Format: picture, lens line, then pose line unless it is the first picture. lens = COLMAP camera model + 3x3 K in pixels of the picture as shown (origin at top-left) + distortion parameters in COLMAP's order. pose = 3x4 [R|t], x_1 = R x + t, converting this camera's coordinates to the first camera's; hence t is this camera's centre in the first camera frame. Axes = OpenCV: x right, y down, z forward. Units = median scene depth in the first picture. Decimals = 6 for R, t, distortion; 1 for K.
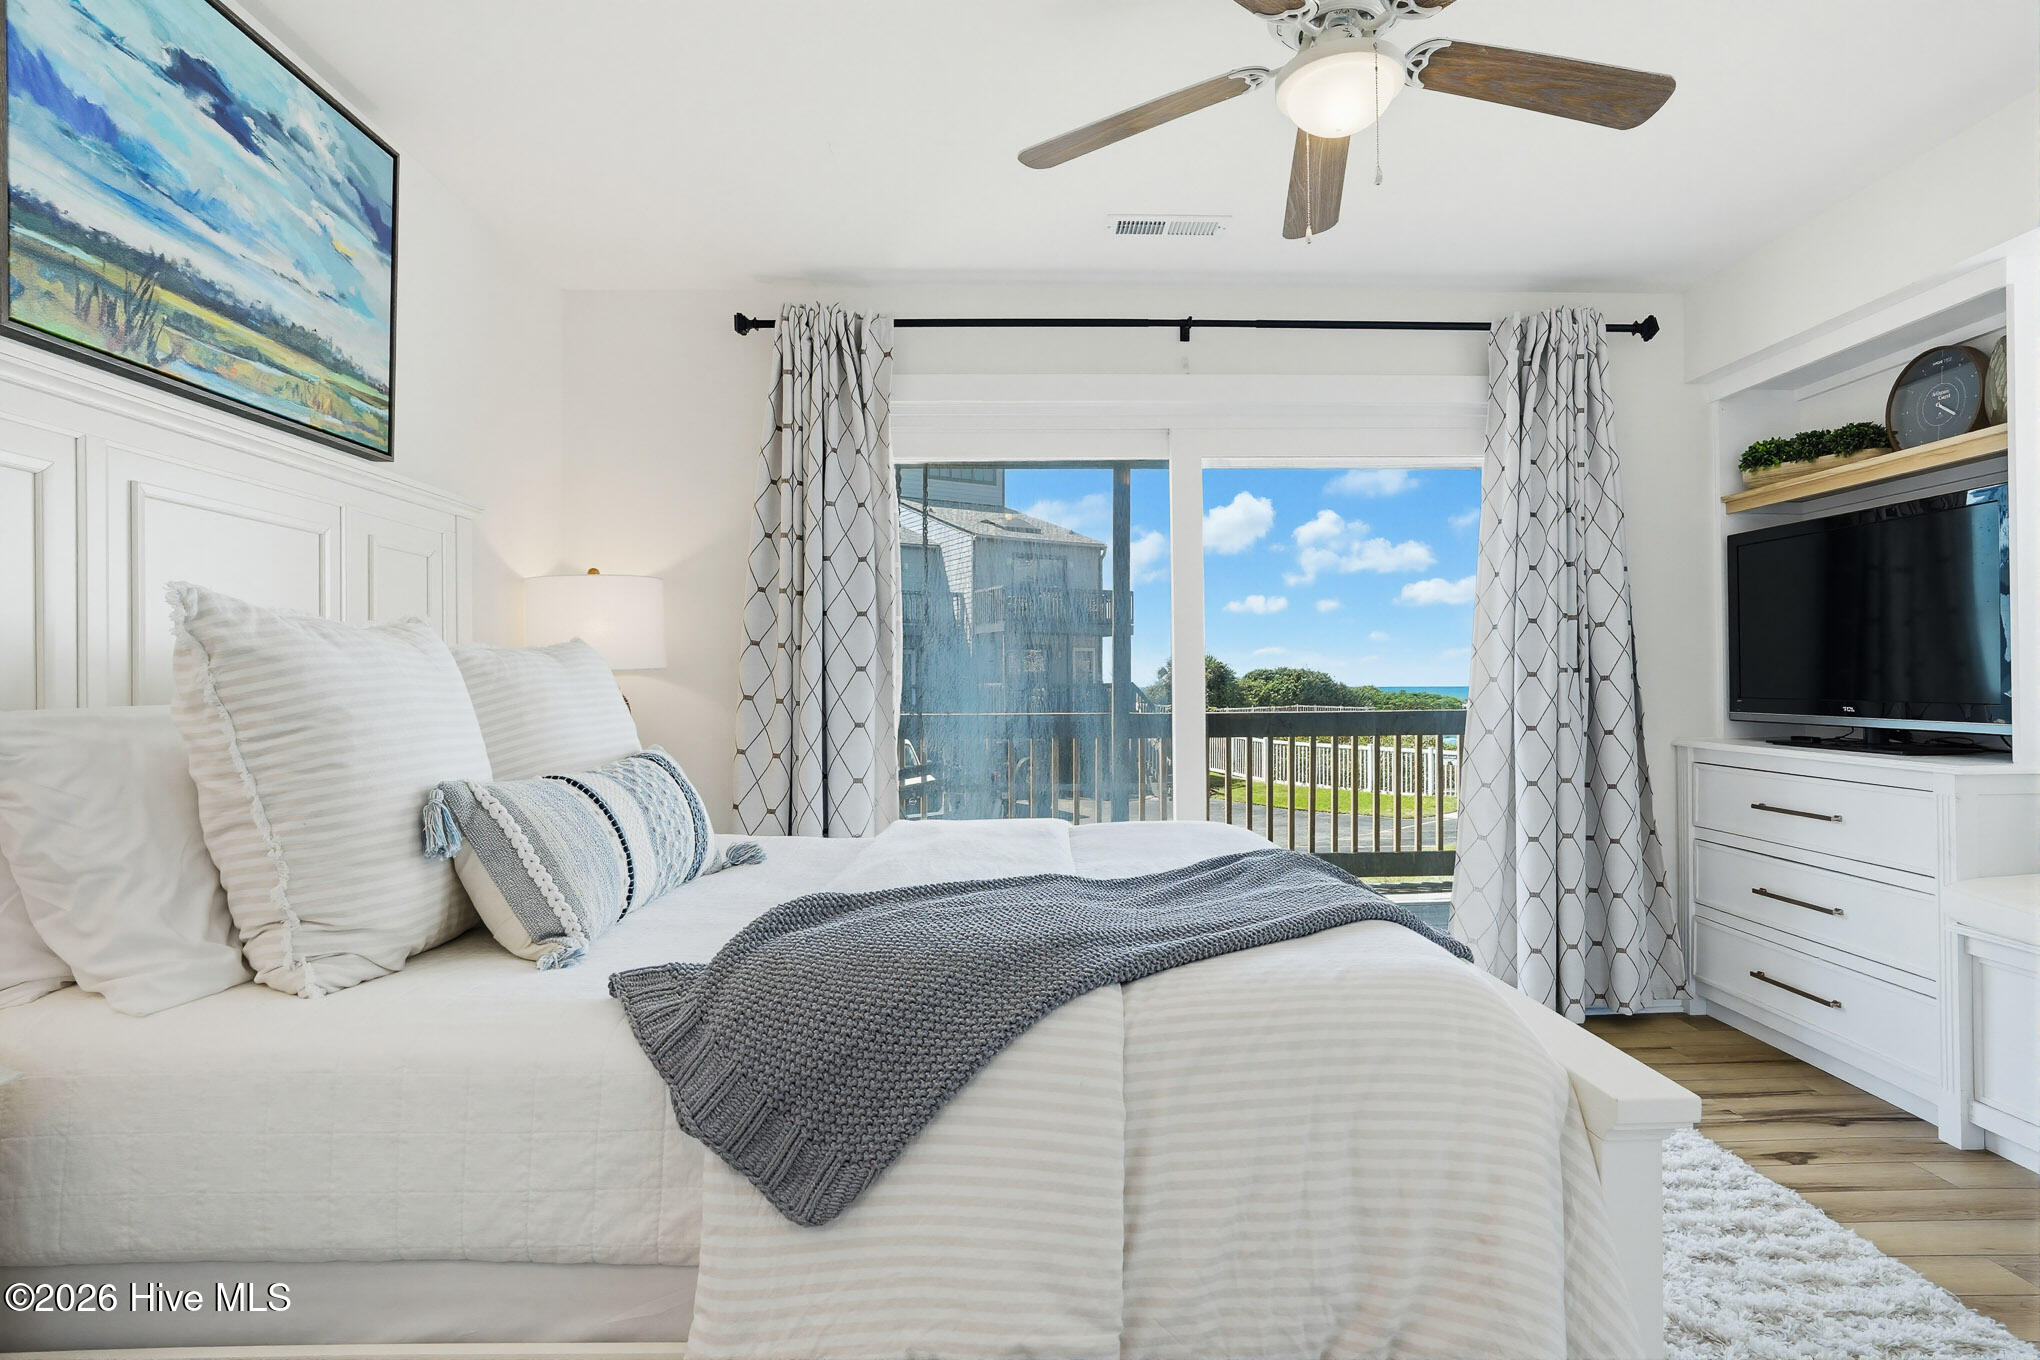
lens RADIAL K [[1043.2, 0, 1020.0], [0, 1043.2, 680.0], [0, 0, 1]] dist [-0.063243, 0.032323]
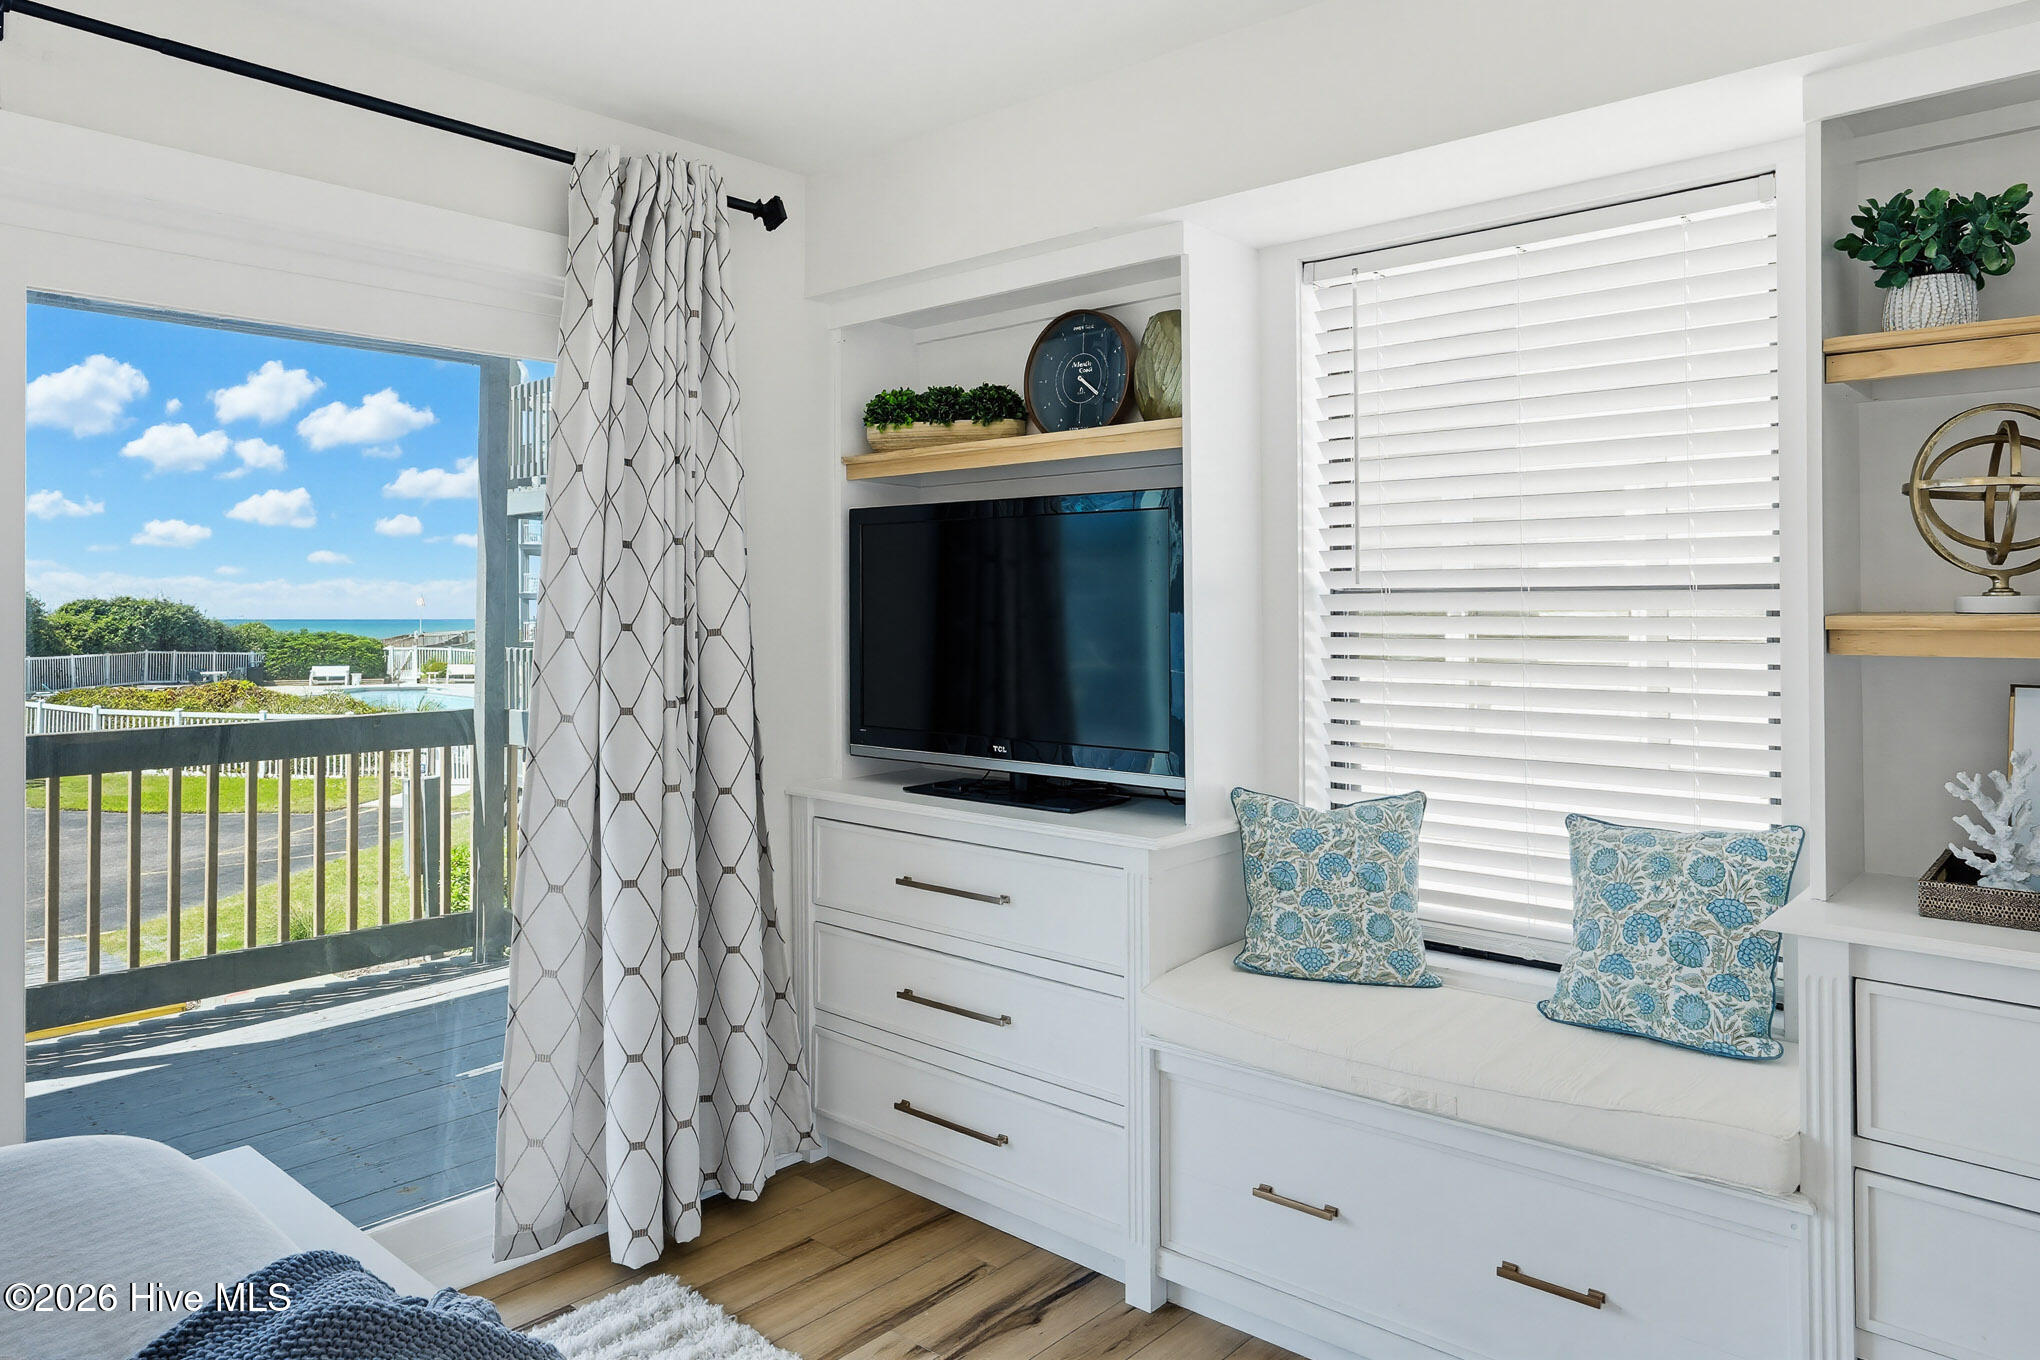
lens RADIAL K [[1323.0, 0, 914.6], [0, 1323.0, 590.3], [0, 0, 1]] dist [-0.043085, 0.034712]
pose [[0.700953, 0.016052, 0.713027, 0.033640], [-0.005968, 0.999844, -0.016643, -0.068232], [-0.713183, 0.007411, 0.700939, 0.290773]]
